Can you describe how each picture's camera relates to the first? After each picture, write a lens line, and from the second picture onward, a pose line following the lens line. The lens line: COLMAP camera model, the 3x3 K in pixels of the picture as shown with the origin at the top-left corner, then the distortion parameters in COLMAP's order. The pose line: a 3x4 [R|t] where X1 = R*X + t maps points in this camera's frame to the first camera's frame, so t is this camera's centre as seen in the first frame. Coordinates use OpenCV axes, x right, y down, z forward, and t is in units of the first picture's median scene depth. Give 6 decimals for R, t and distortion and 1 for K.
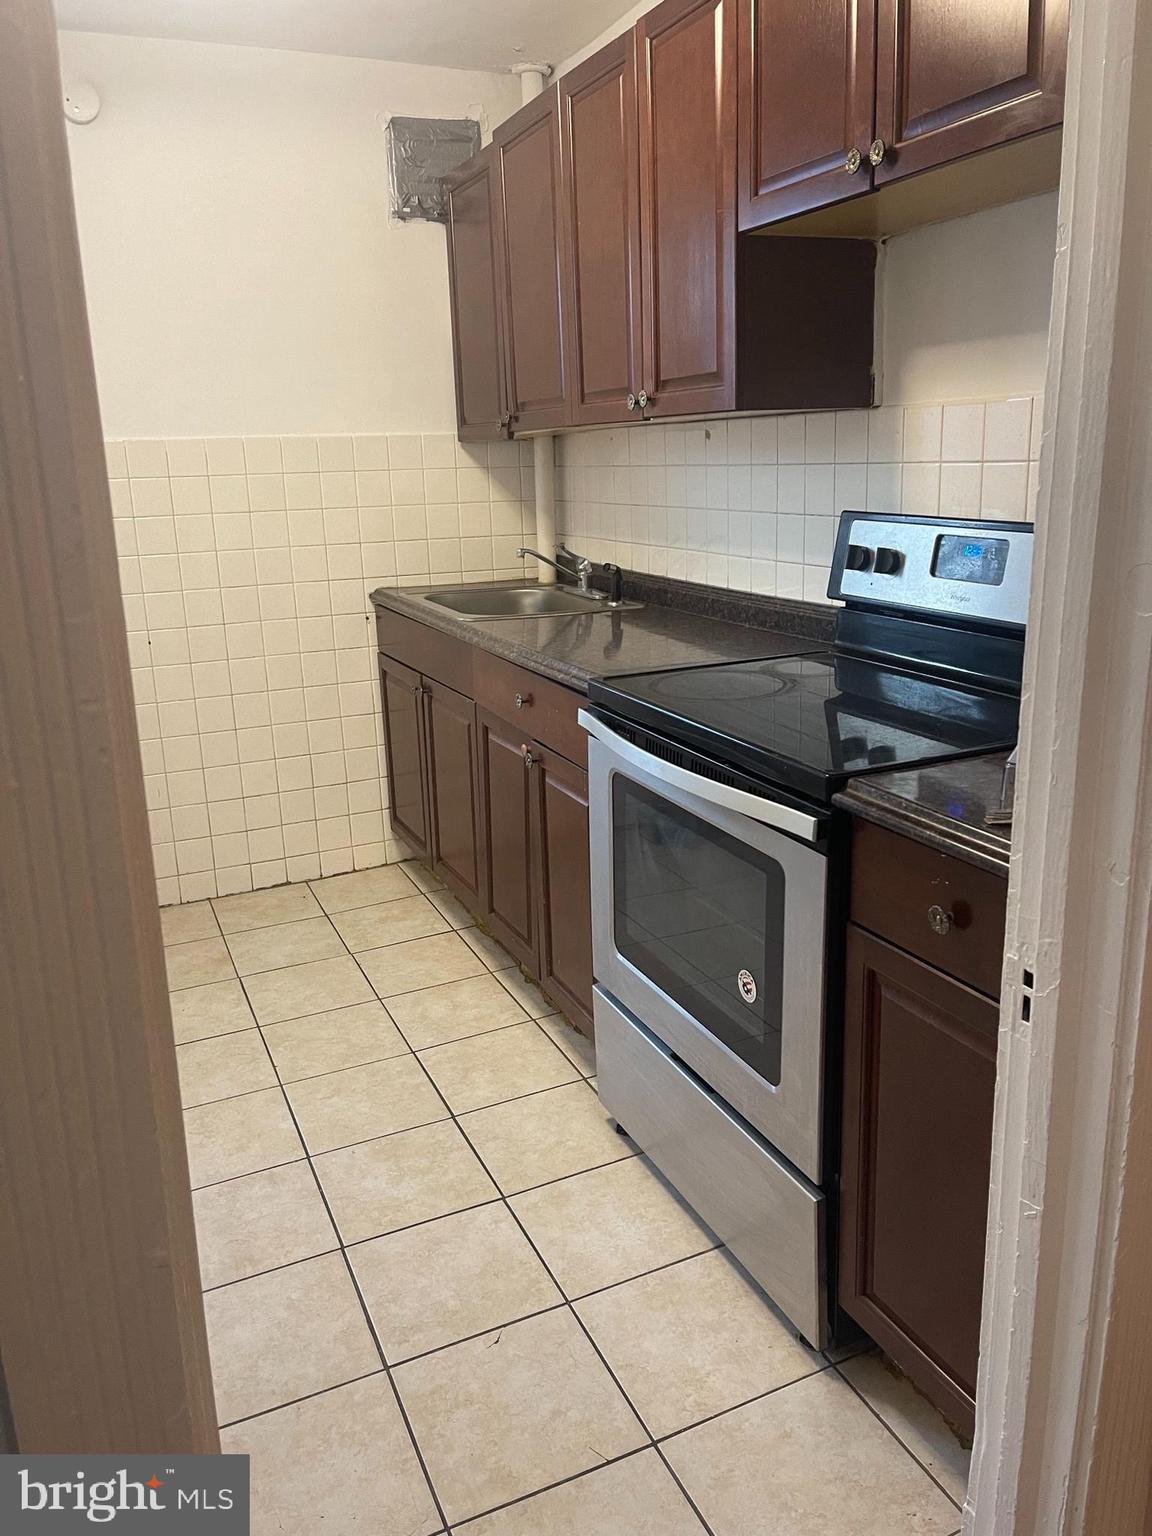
lens RADIAL K [[1154.2, 0, 560.6], [0, 1154.2, 761.0], [0, 0, 1]] dist [0.081792, -0.080053]
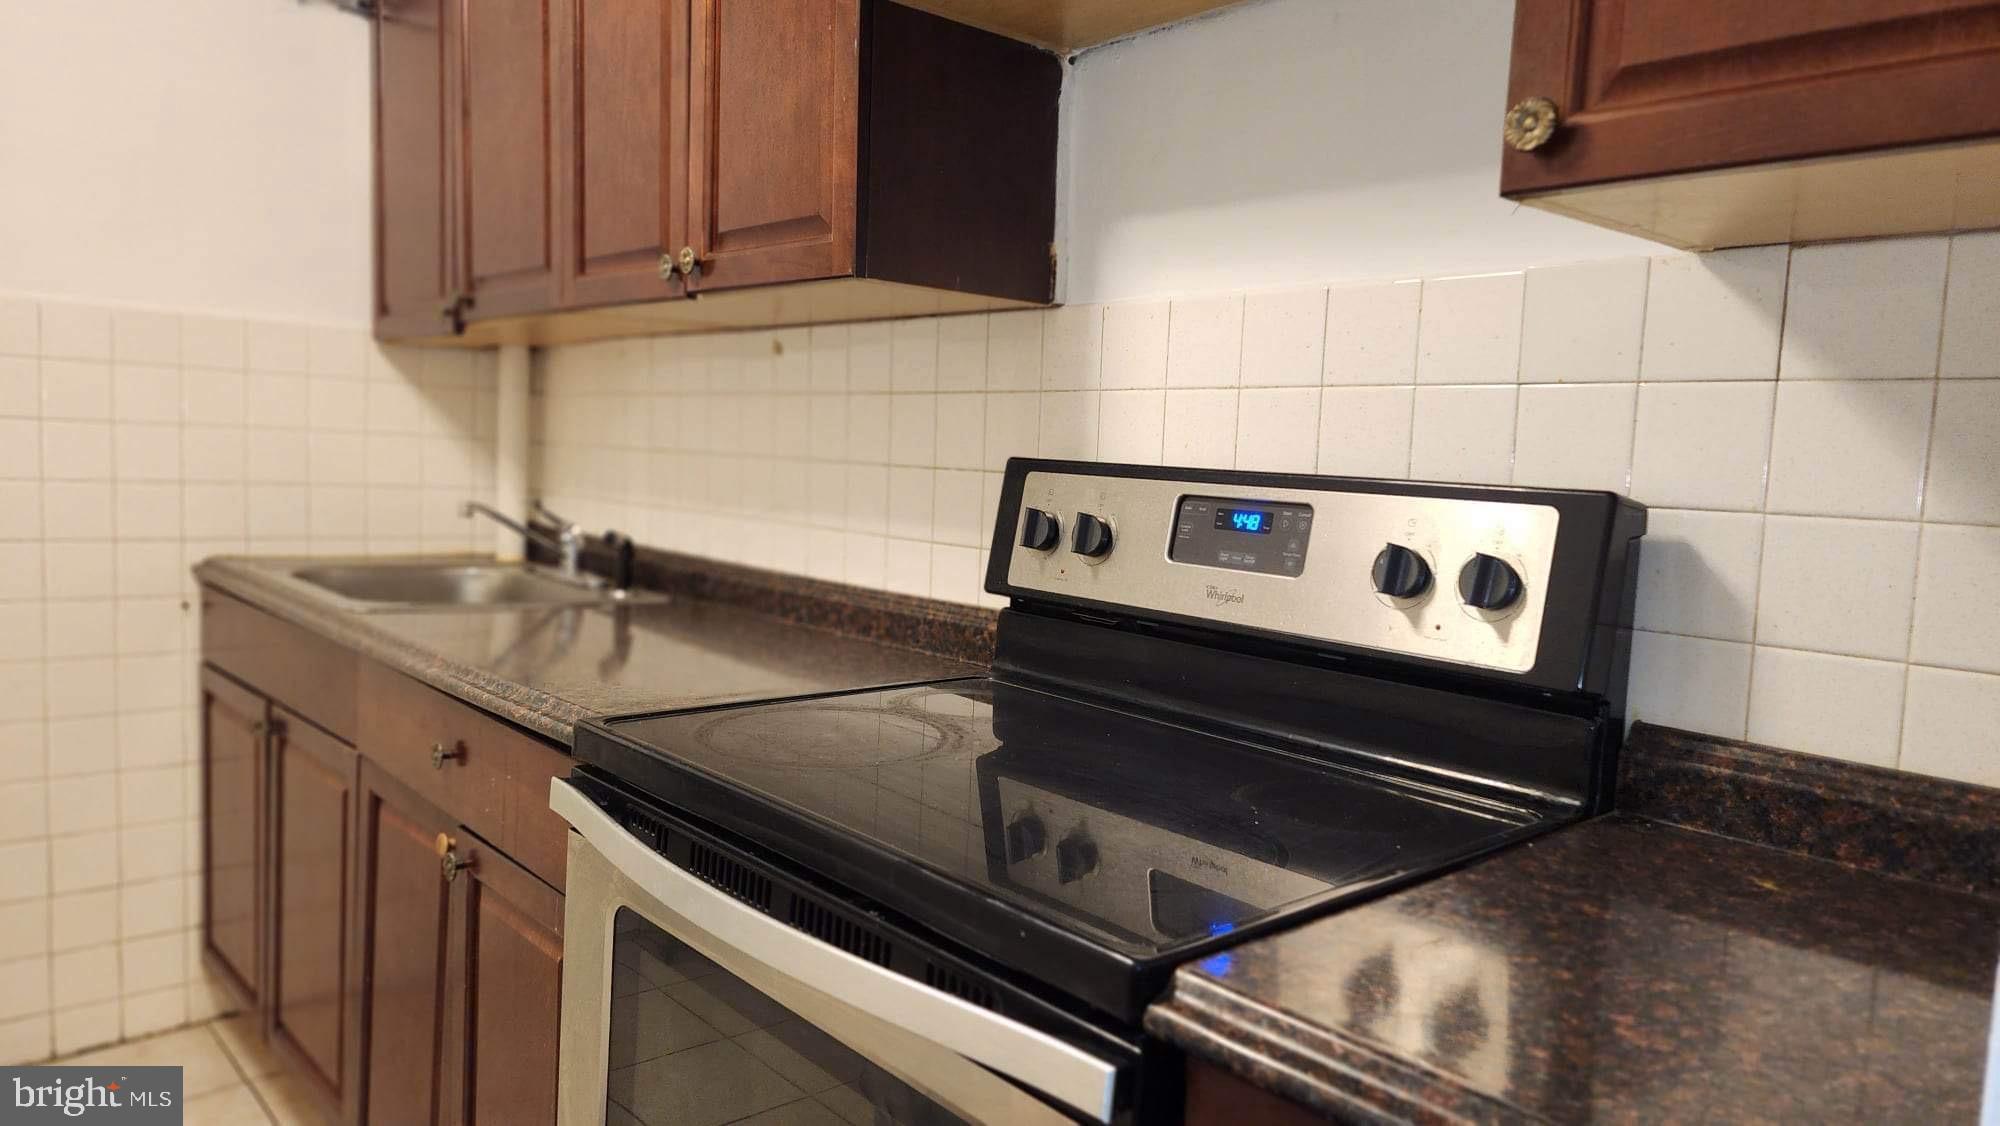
lens RADIAL K [[1326.6, 0, 990.2], [0, 1326.6, 565.9], [0, 0, 1]] dist [0.083559, -0.052945]
pose [[0.946290, 0.047428, 0.319823, 0.003763], [0.008419, 0.985232, -0.171015, -0.028285], [-0.323211, 0.164522, 0.931916, 0.293214]]
